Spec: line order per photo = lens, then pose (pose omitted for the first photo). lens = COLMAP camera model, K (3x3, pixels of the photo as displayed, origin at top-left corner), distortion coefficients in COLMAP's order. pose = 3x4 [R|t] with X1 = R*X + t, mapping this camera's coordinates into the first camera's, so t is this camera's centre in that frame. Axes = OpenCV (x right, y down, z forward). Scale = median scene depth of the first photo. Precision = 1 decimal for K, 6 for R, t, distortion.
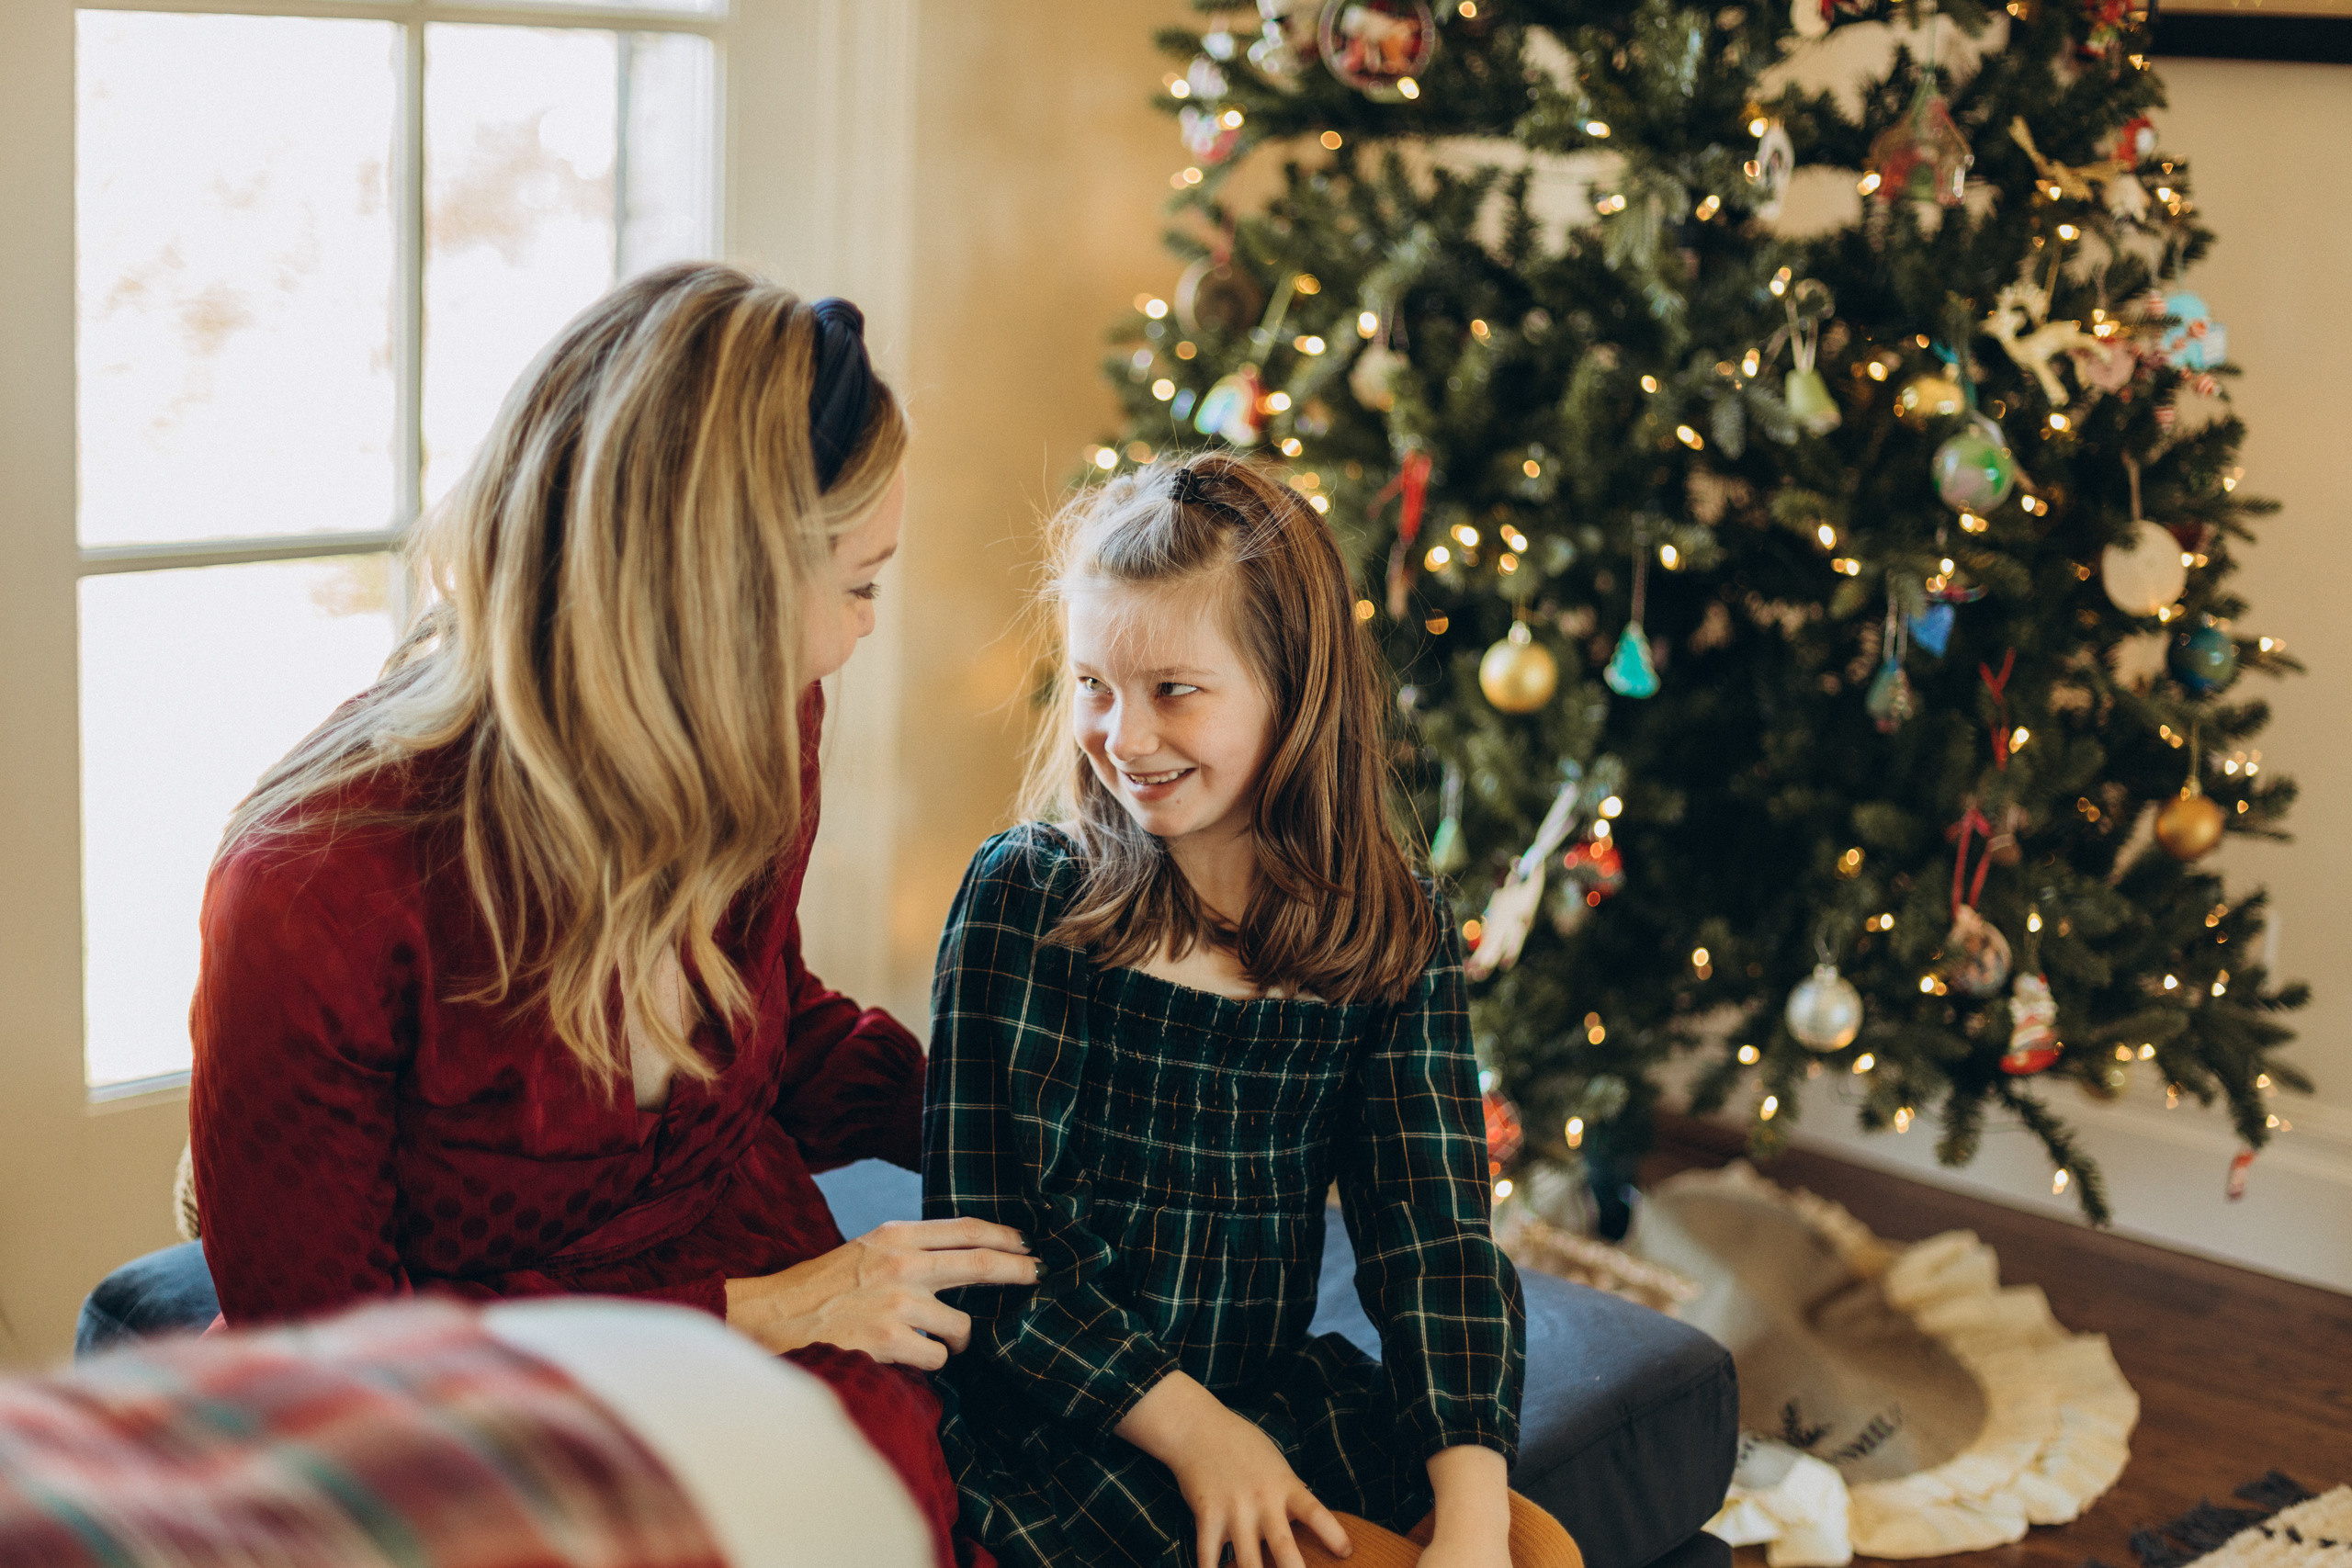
lens RADIAL K [[3460.1, 0, 1188.0], [0, 3460.1, 788.4], [0, 0, 1]] dist [0.011774, 0.000000]
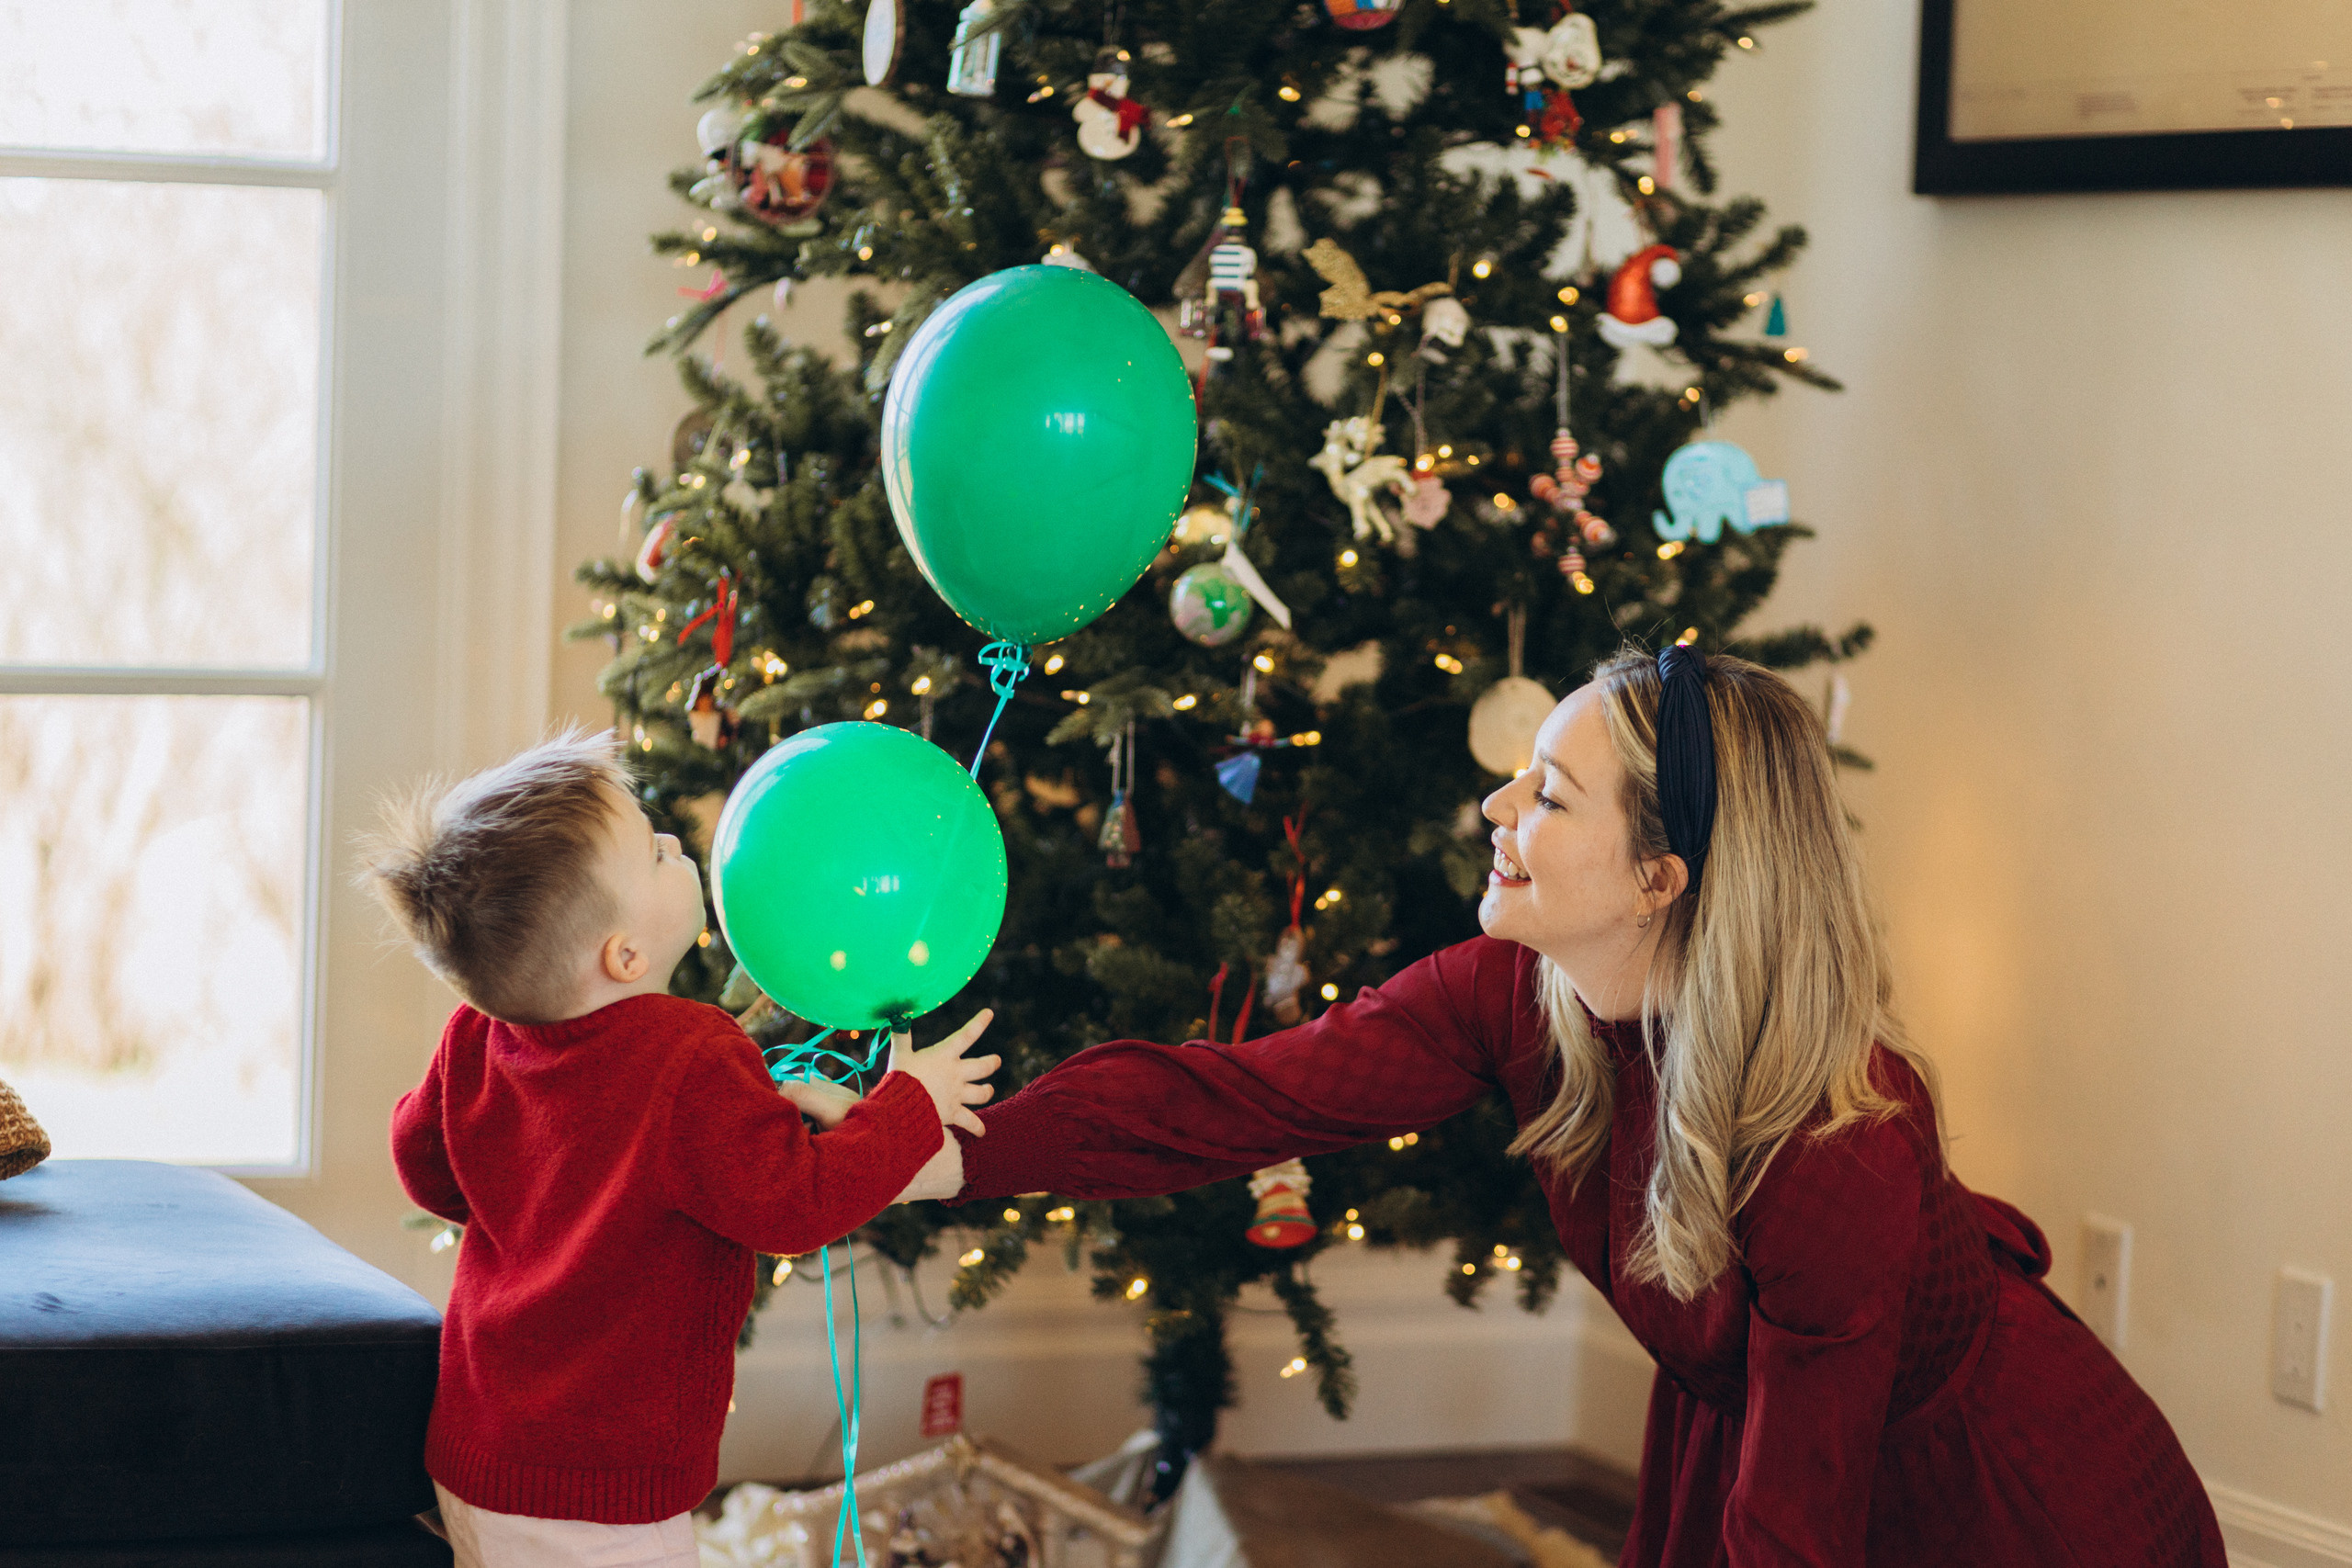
lens RADIAL K [[5826.8, 0, 1207.9], [0, 5826.8, 834.2], [0, 0, 1]] dist [0.574090, 0.000000]
pose [[0.923240, 0.022506, -0.383564, 0.816282], [-0.072466, 0.990567, -0.116304, 0.154210], [0.377328, 0.135171, 0.916162, -0.453602]]
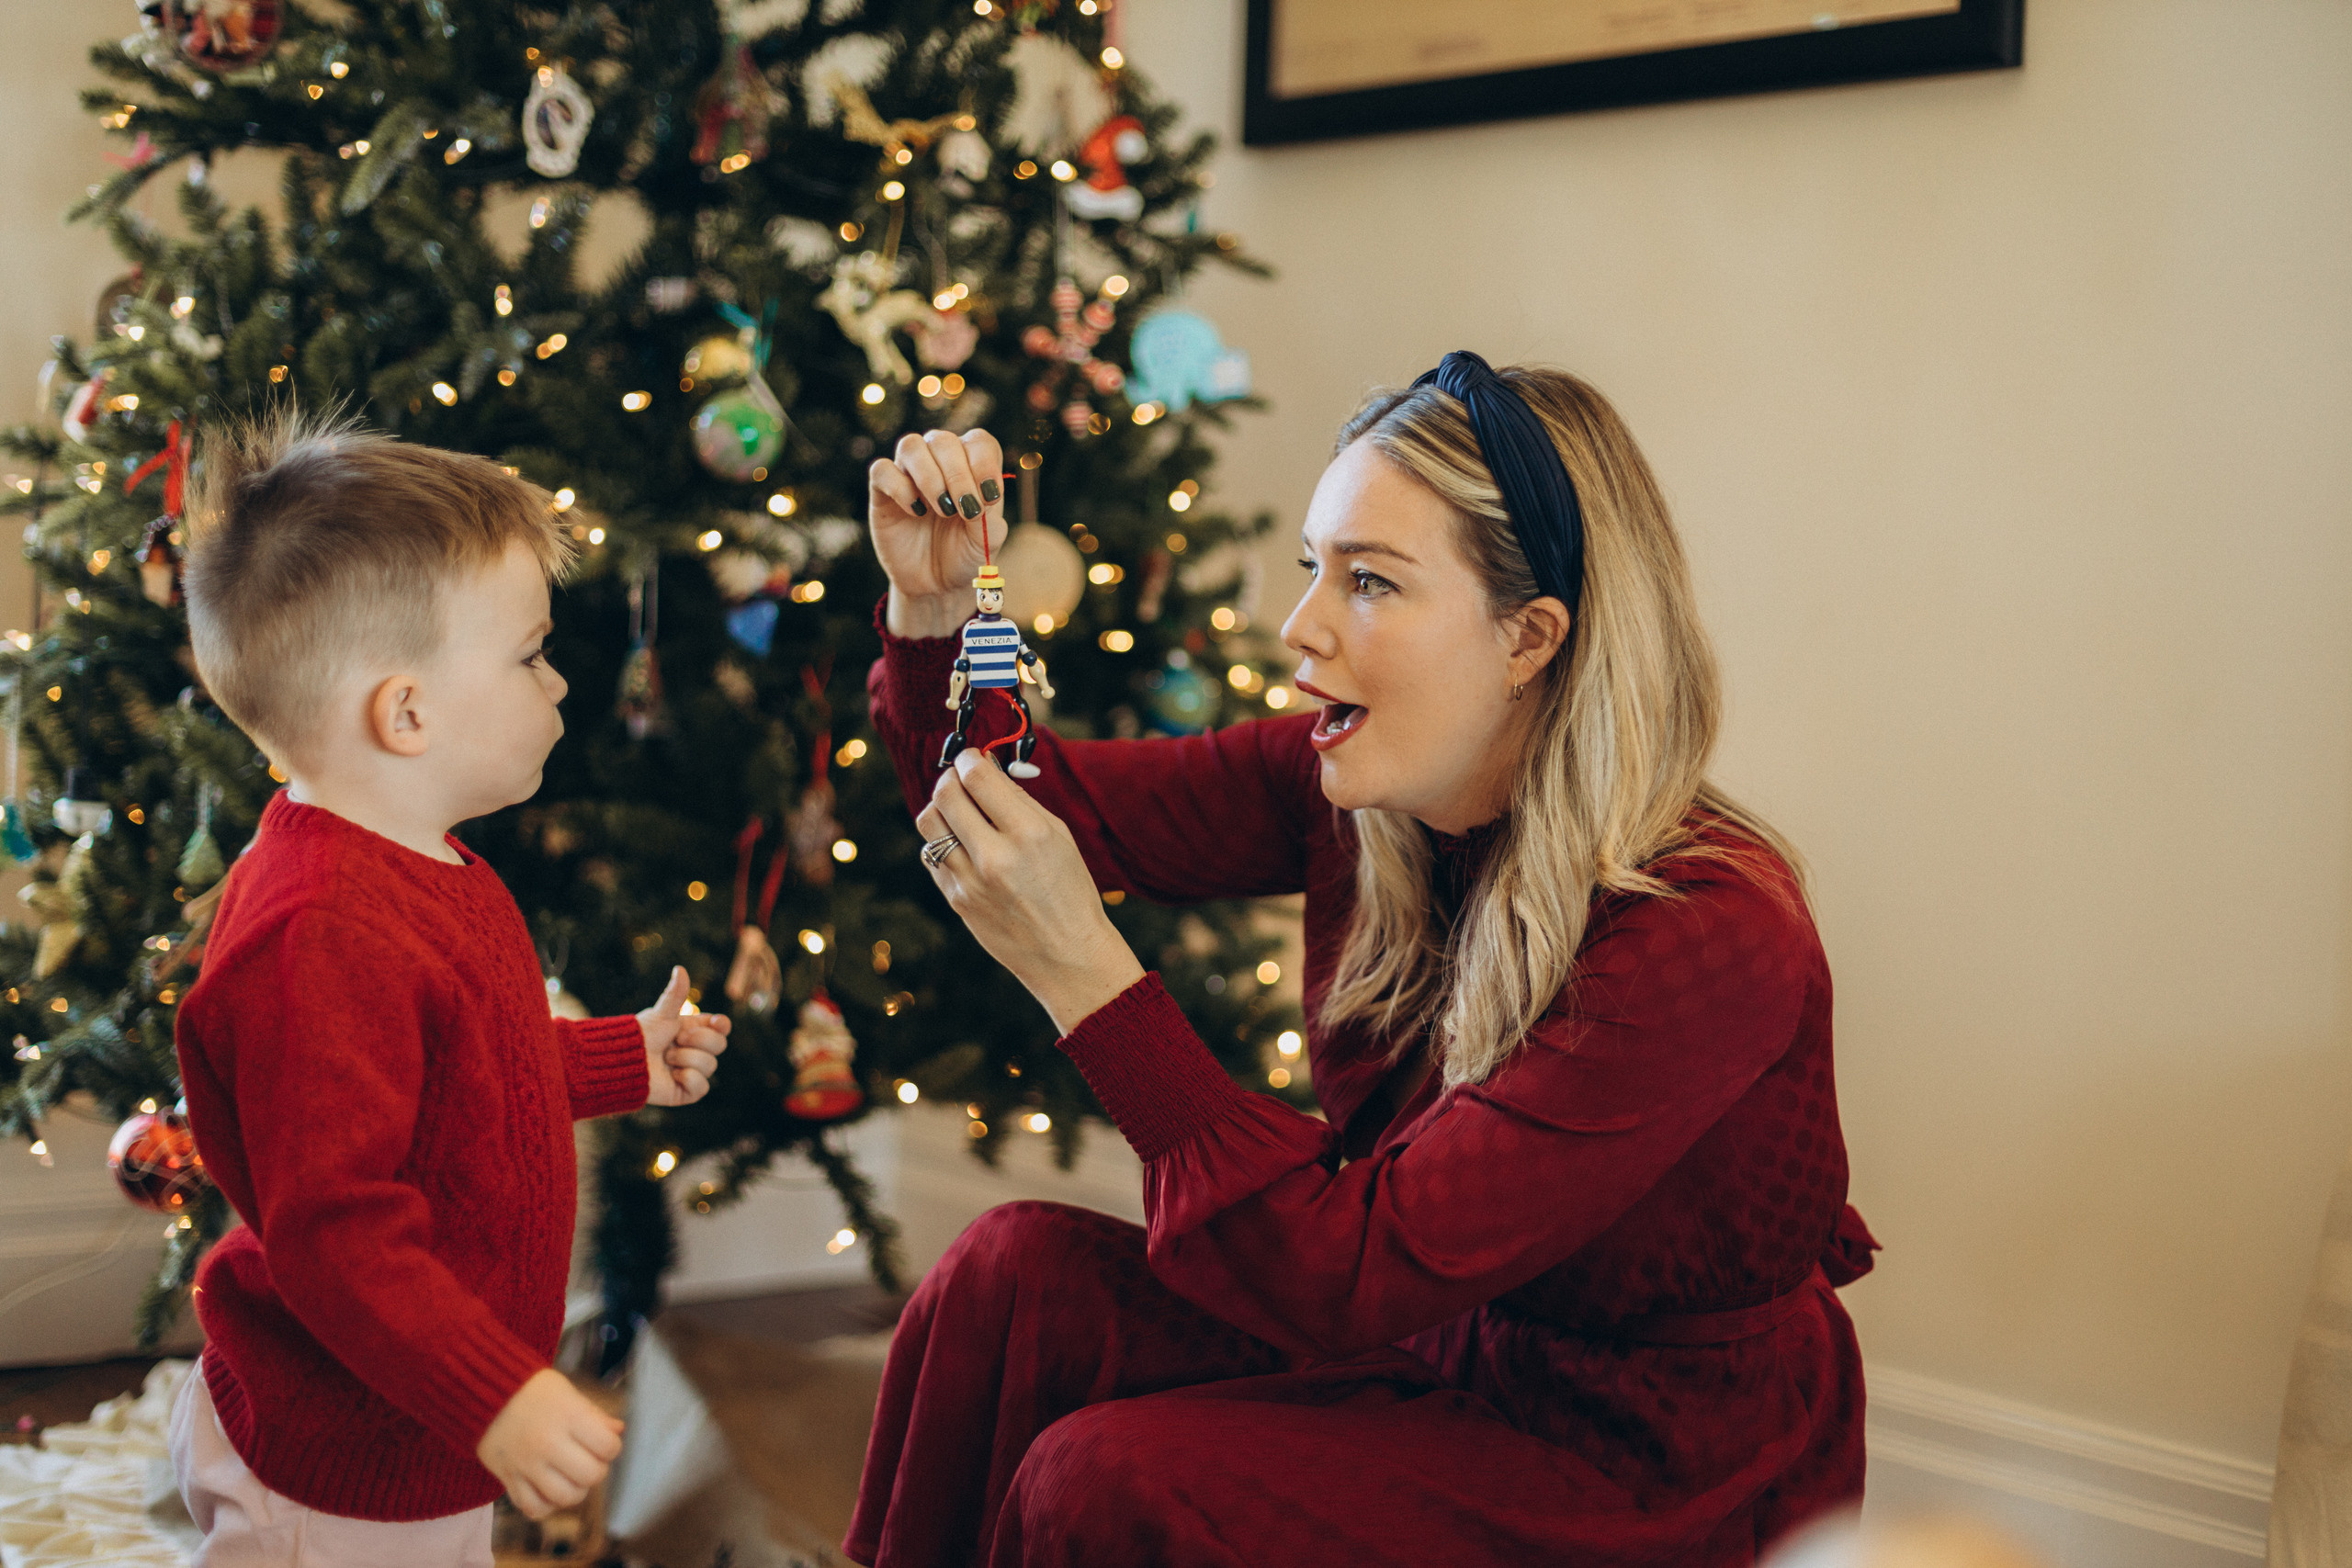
lens RADIAL K [[3460.1, 0, 1209.4], [0, 3460.1, 824.3], [0, 0, 1]] dist [0.011774, 0.000000]
pose [[0.992500, 0.007396, -0.122018, 0.443211], [-0.024161, 0.990346, -0.136497, 0.124575], [0.119830, 0.138421, 0.983097, 0.137904]]
